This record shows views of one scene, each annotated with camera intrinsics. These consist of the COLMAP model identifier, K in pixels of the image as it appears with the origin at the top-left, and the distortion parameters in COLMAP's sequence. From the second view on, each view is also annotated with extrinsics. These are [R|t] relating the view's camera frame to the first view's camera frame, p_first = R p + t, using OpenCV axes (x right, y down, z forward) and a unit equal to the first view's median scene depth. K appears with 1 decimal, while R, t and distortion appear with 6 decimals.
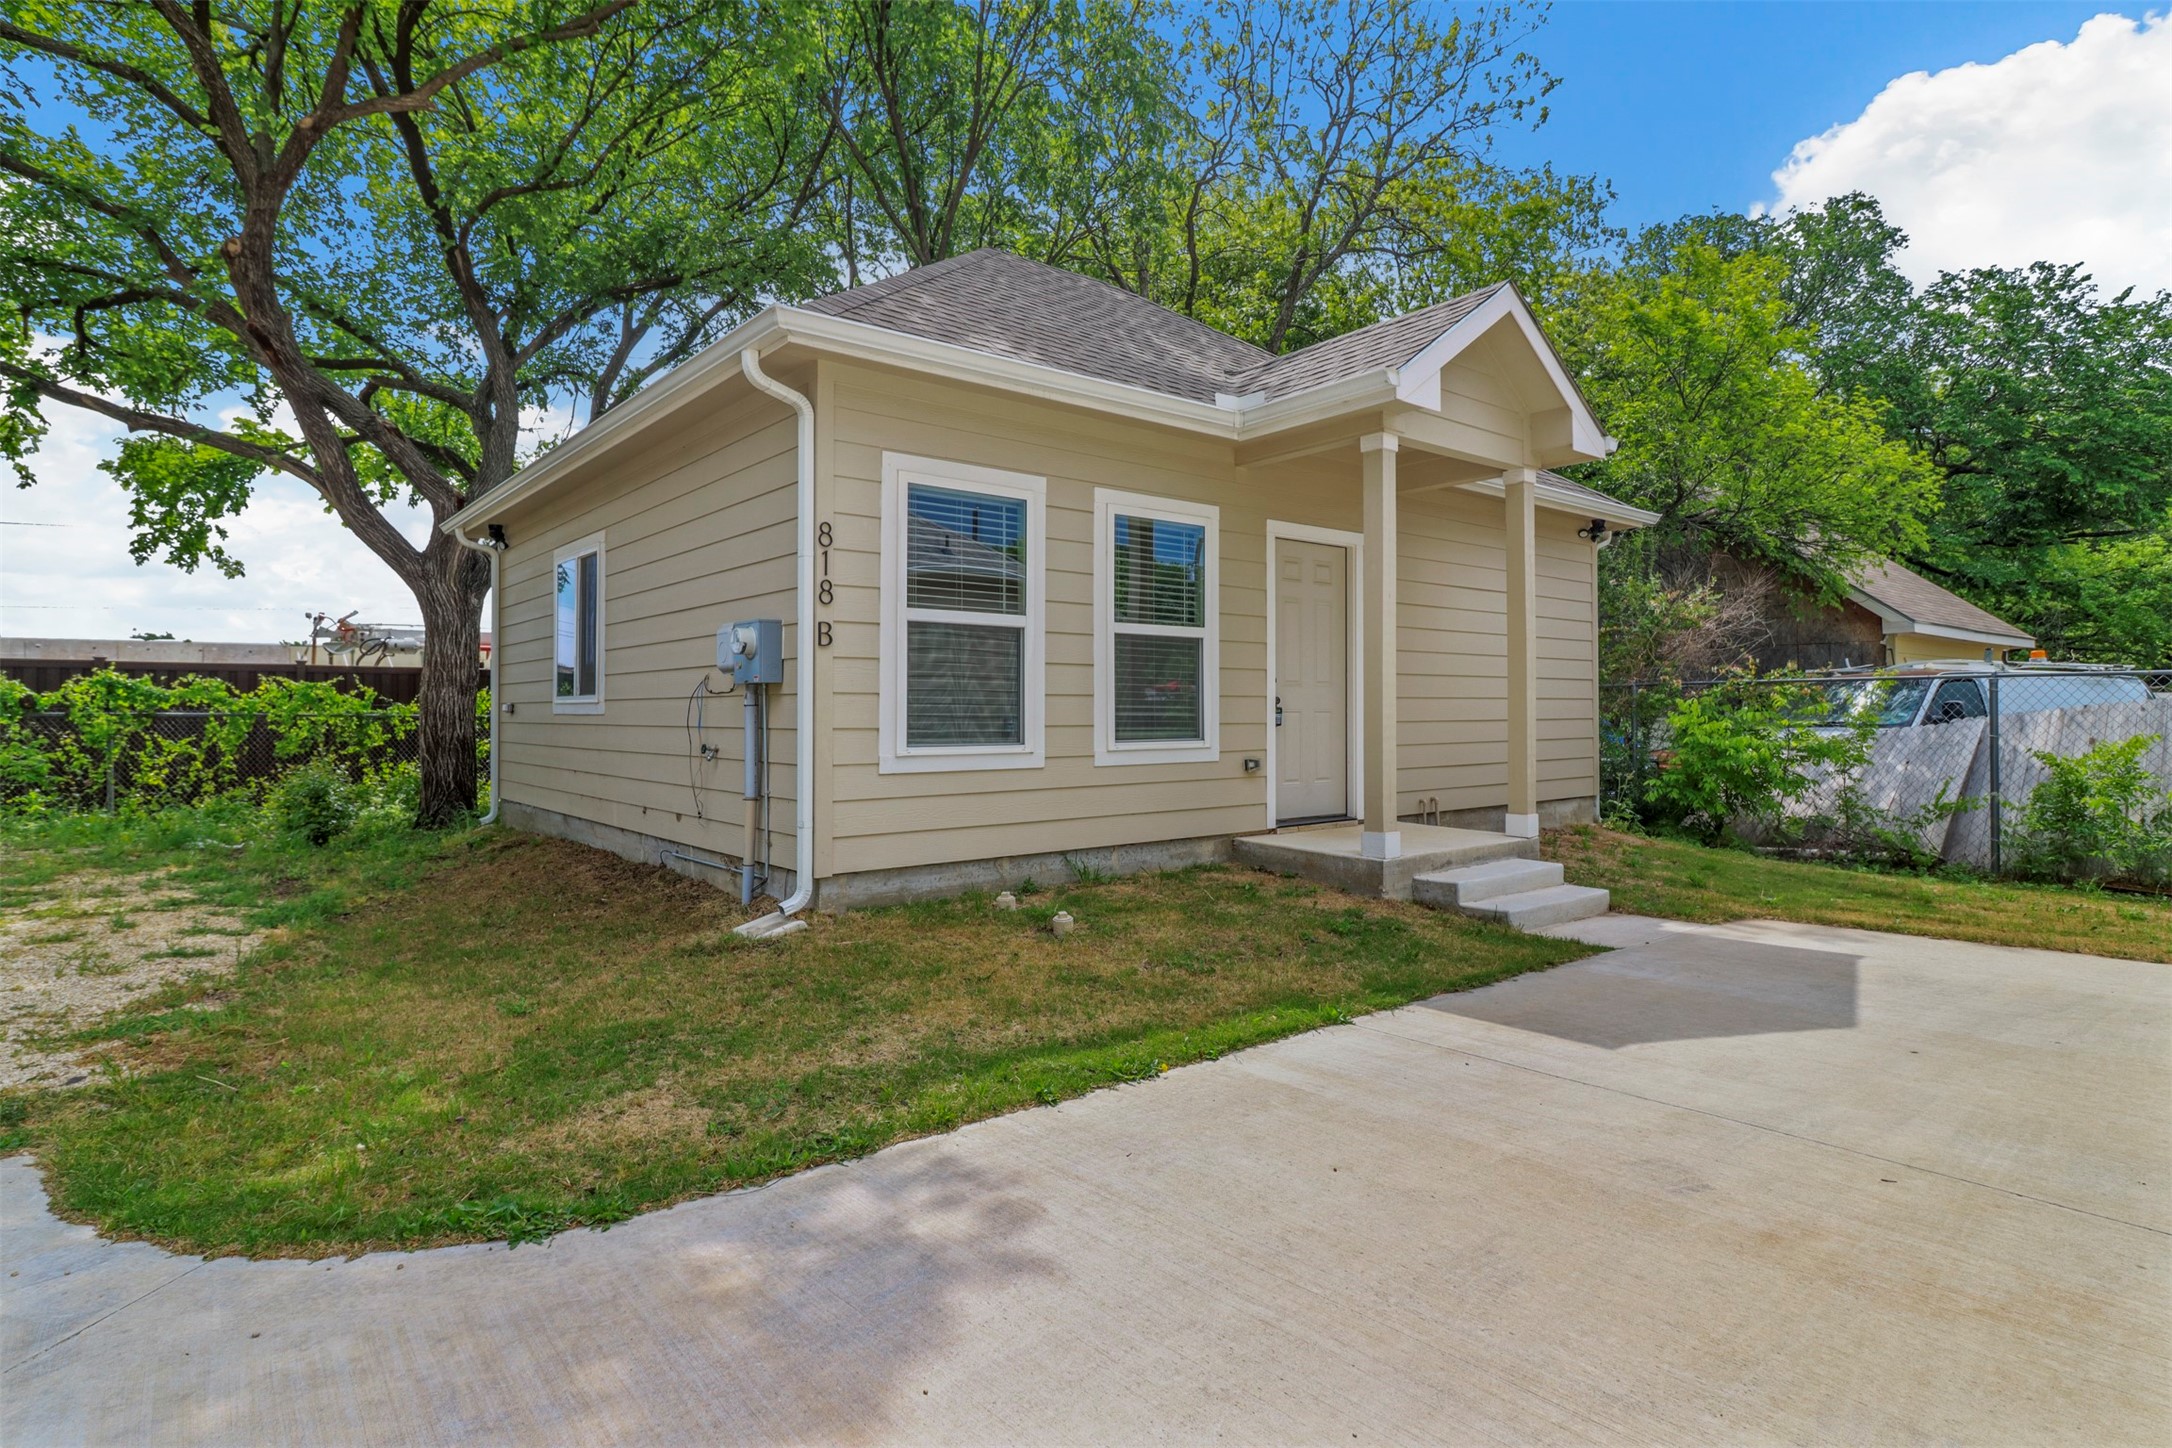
lens RADIAL K [[1155.9, 0, 1082.9], [0, 1155.9, 720.6], [0, 0, 1]] dist [-0.001476, -0.000107]
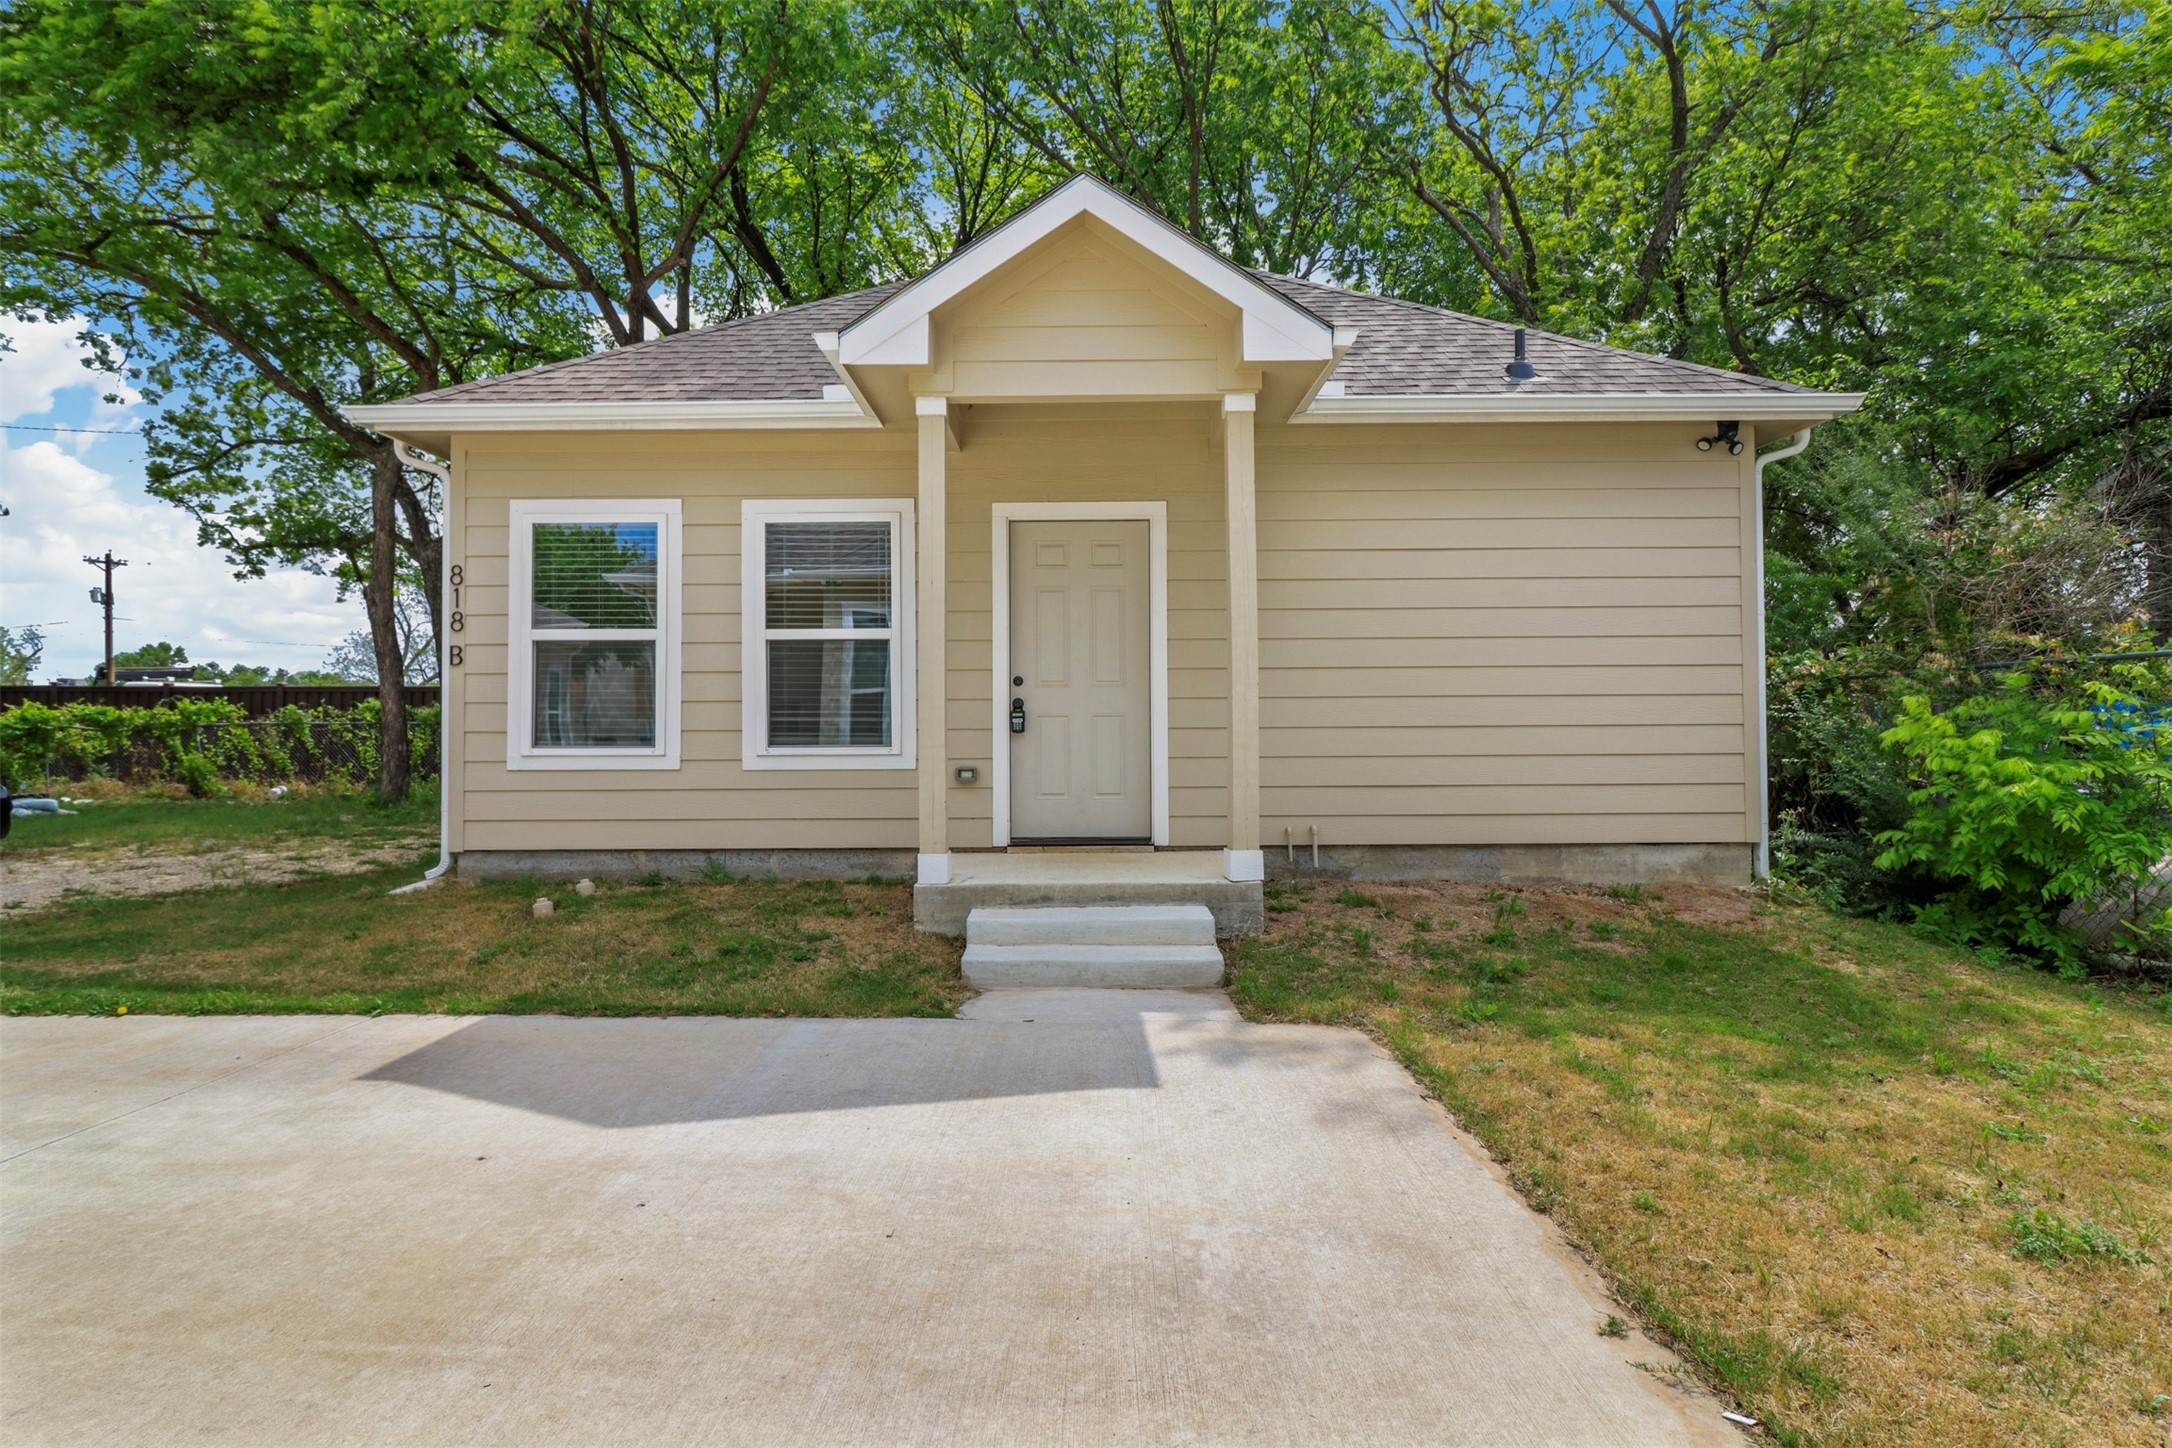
lens RADIAL K [[1155.9, 0, 1083.1], [0, 1155.9, 720.3], [0, 0, 1]] dist [-0.001476, -0.000107]
pose [[0.763505, -0.003179, -0.645794, 0.910046], [-0.001317, 0.999978, -0.006480, 0.001431], [0.645800, 0.005797, 0.763484, 0.407291]]
